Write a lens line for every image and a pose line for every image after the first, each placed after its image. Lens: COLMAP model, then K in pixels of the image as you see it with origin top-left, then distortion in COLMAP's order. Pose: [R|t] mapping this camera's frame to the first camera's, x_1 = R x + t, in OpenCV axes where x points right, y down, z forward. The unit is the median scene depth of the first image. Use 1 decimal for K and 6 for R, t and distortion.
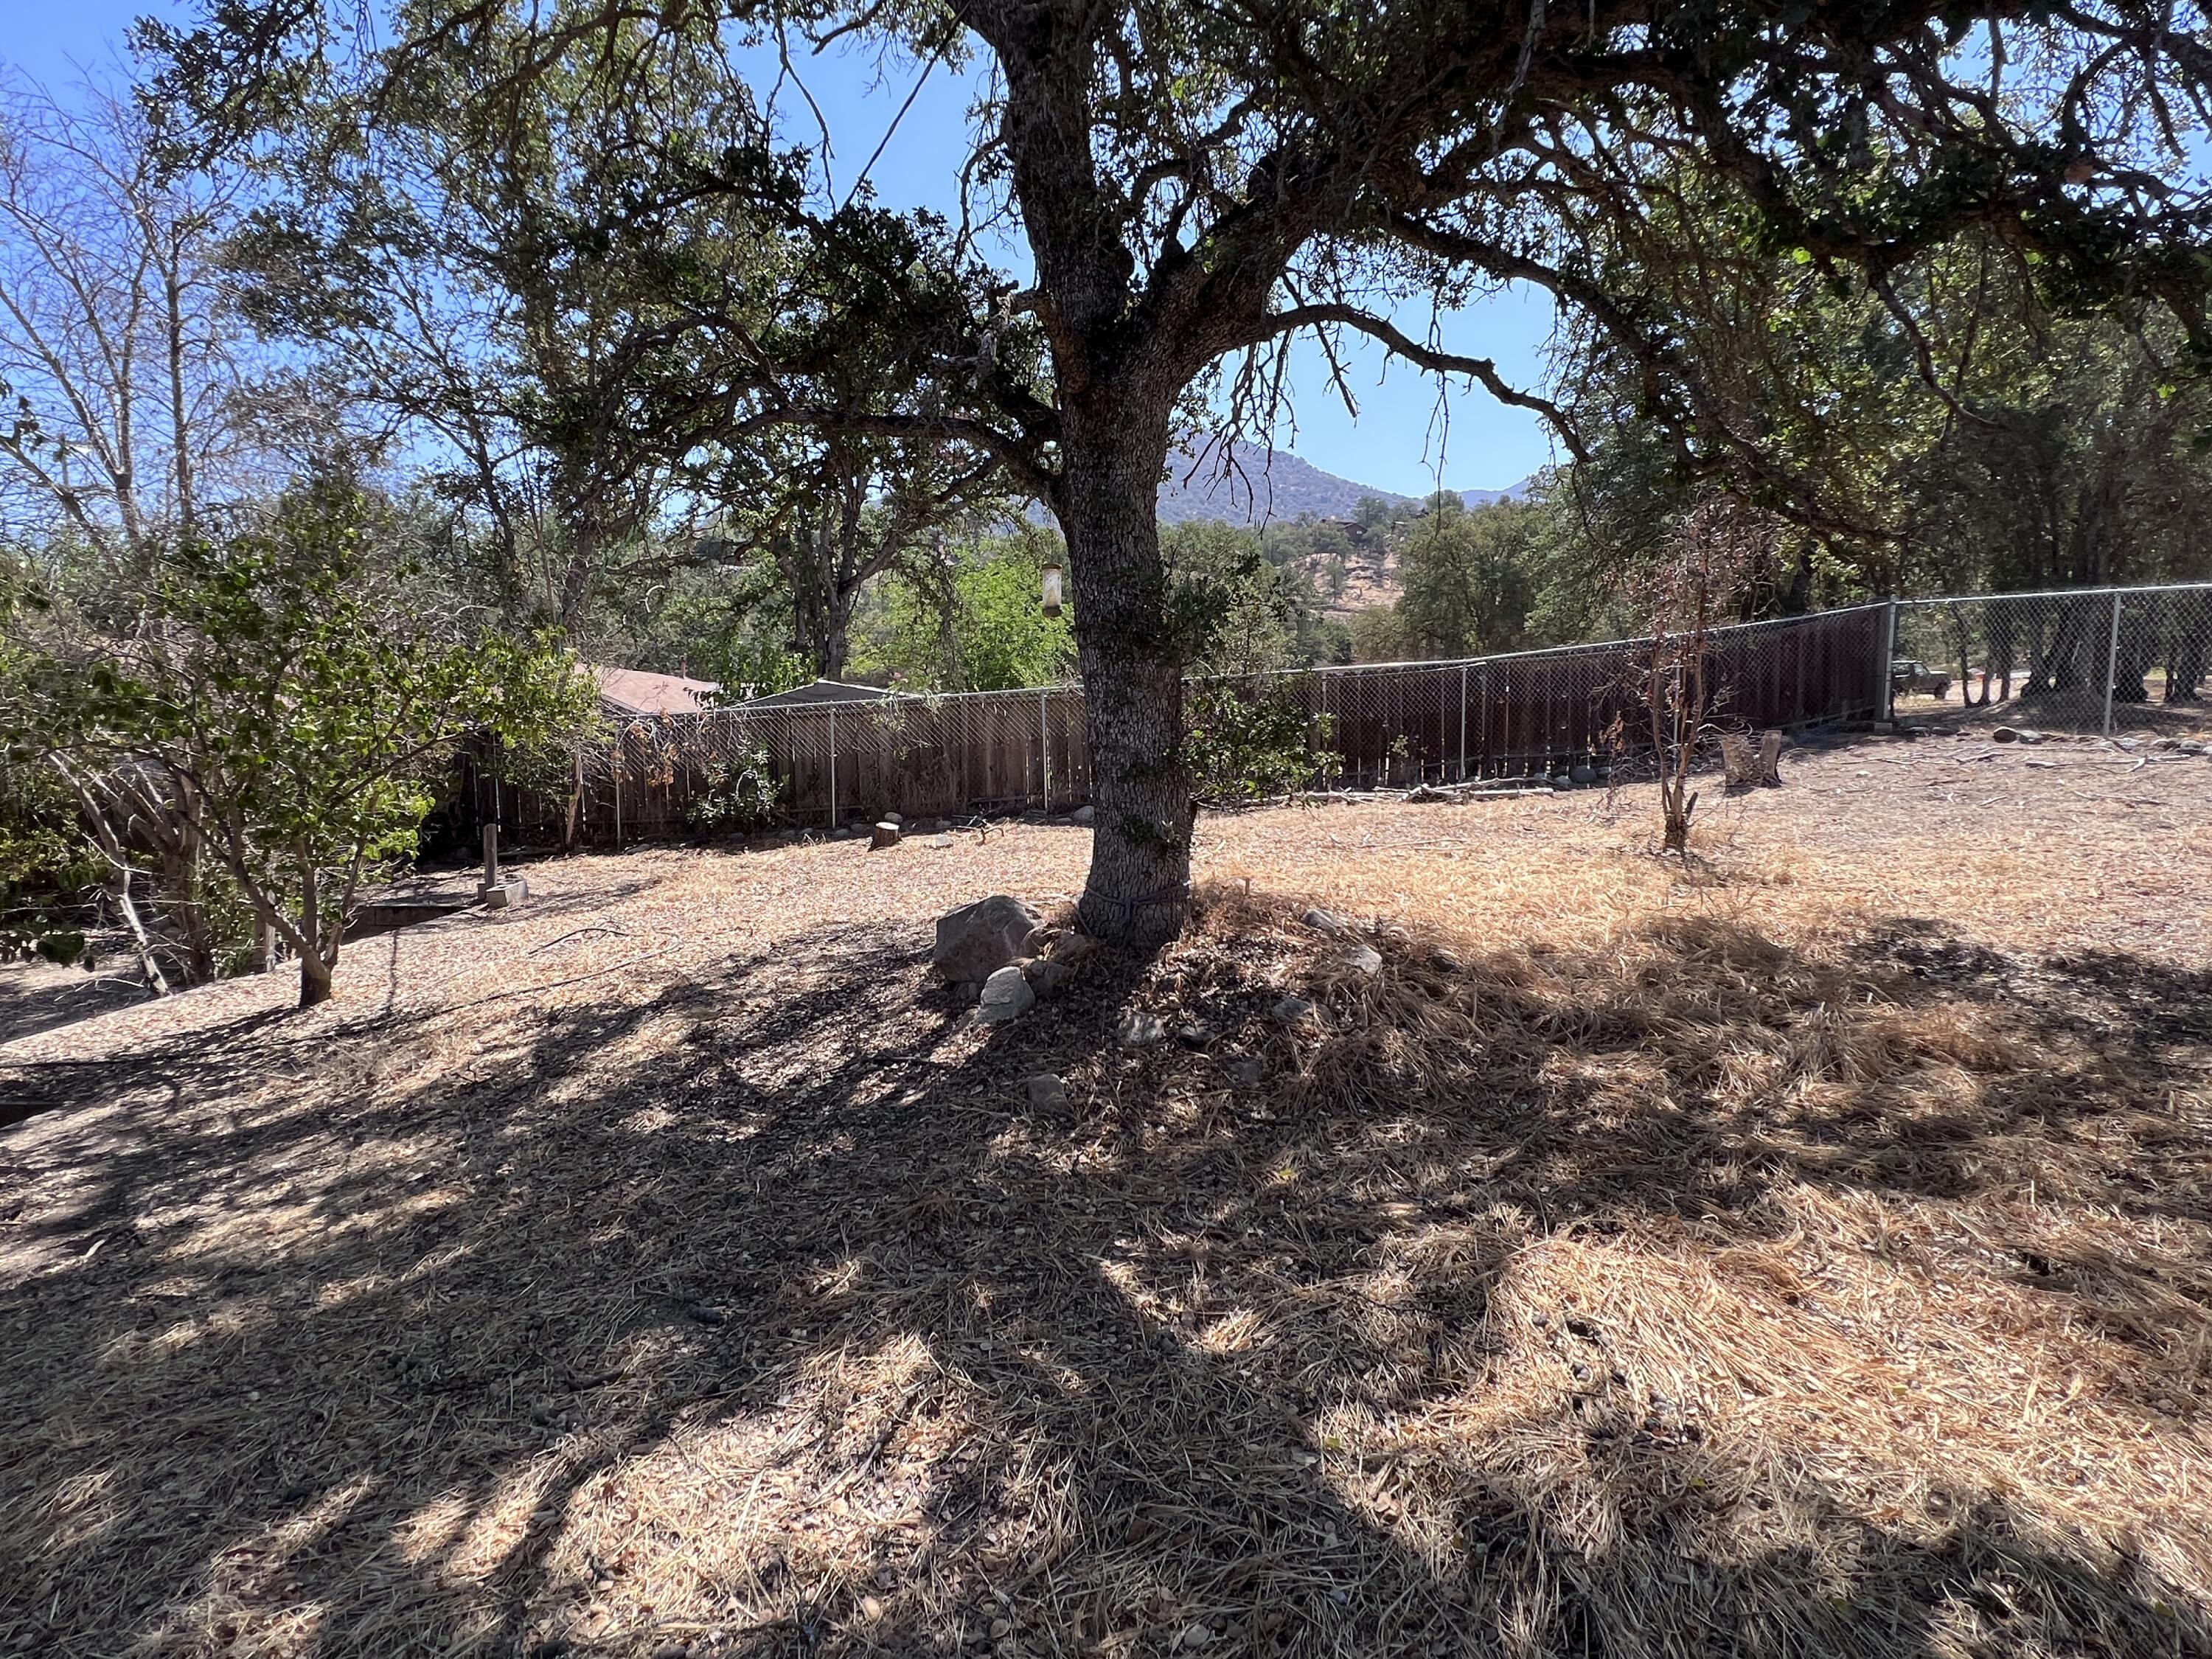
lens RADIAL K [[1151.5, 0, 1117.5], [0, 1151.5, 828.9], [0, 0, 1]] dist [-0.002085, 0.001187]
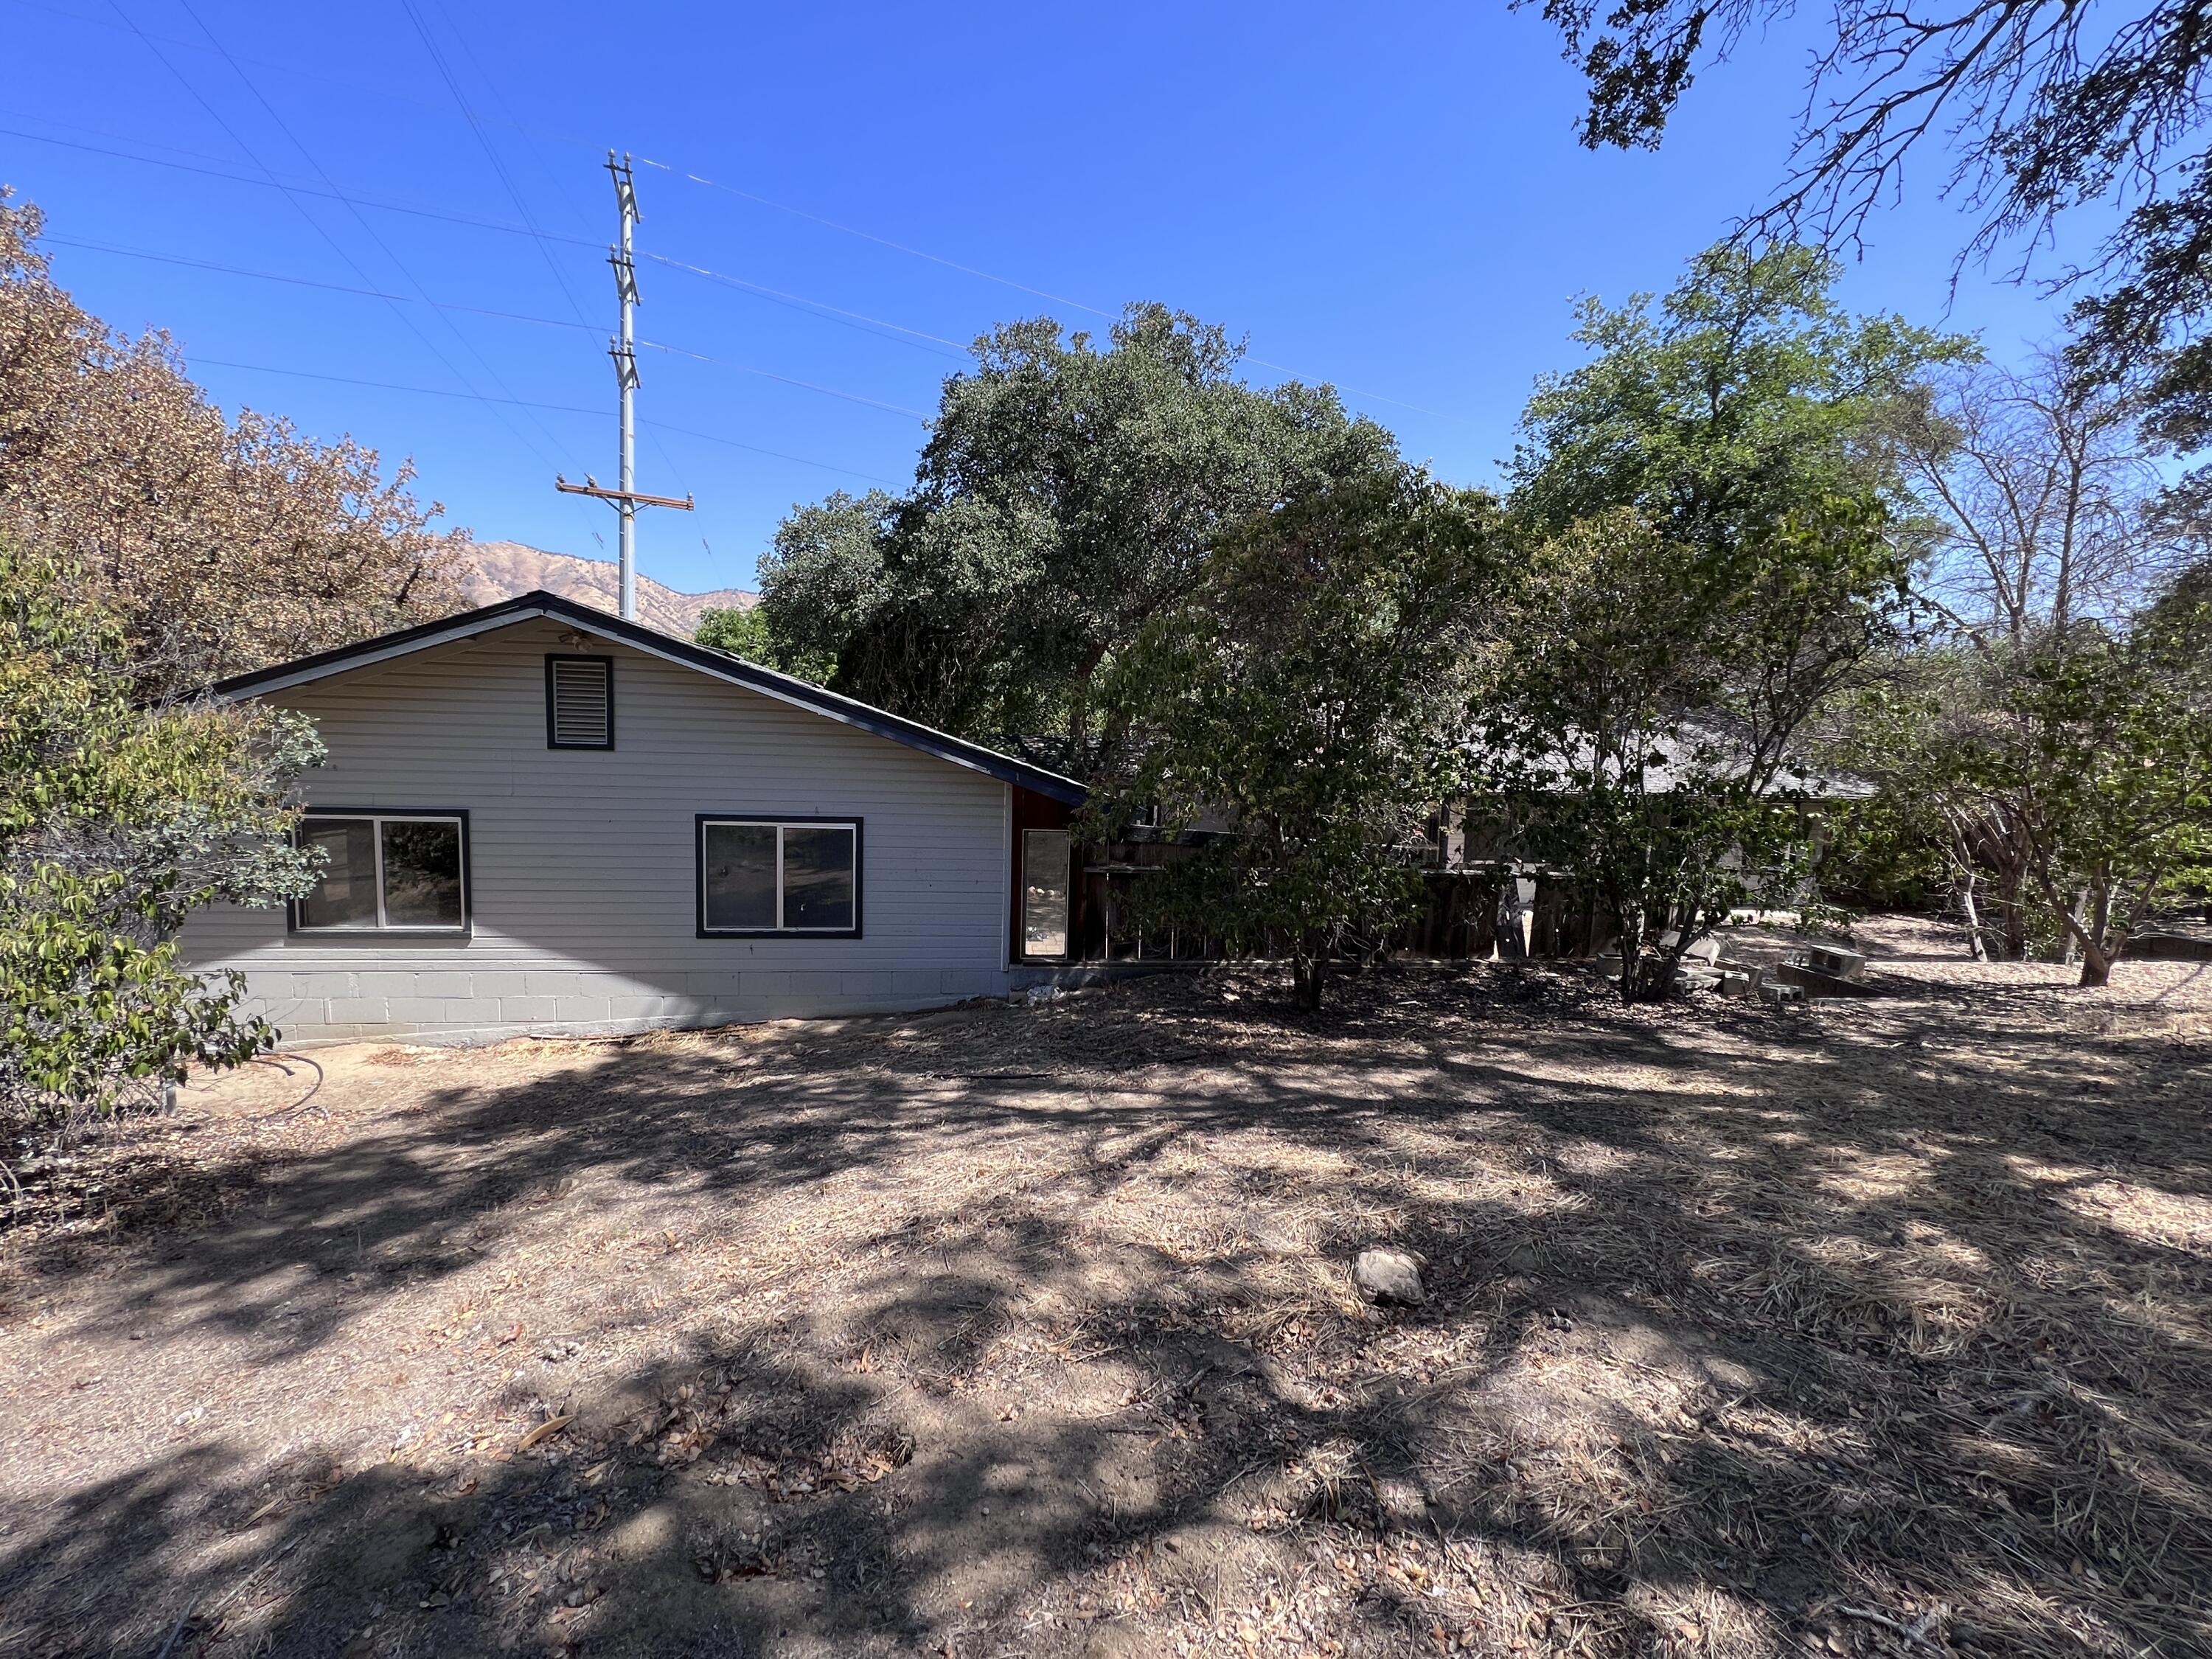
lens RADIAL K [[897.4, 0, 1114.9], [0, 897.4, 829.2], [0, 0, 1]] dist [-0.001246, -0.000197]
pose [[0.072406, 0.079565, -0.994197, 0.119534], [-0.110372, 0.991330, 0.071298, 0.009596], [0.991249, 0.104569, 0.080560, -0.114850]]
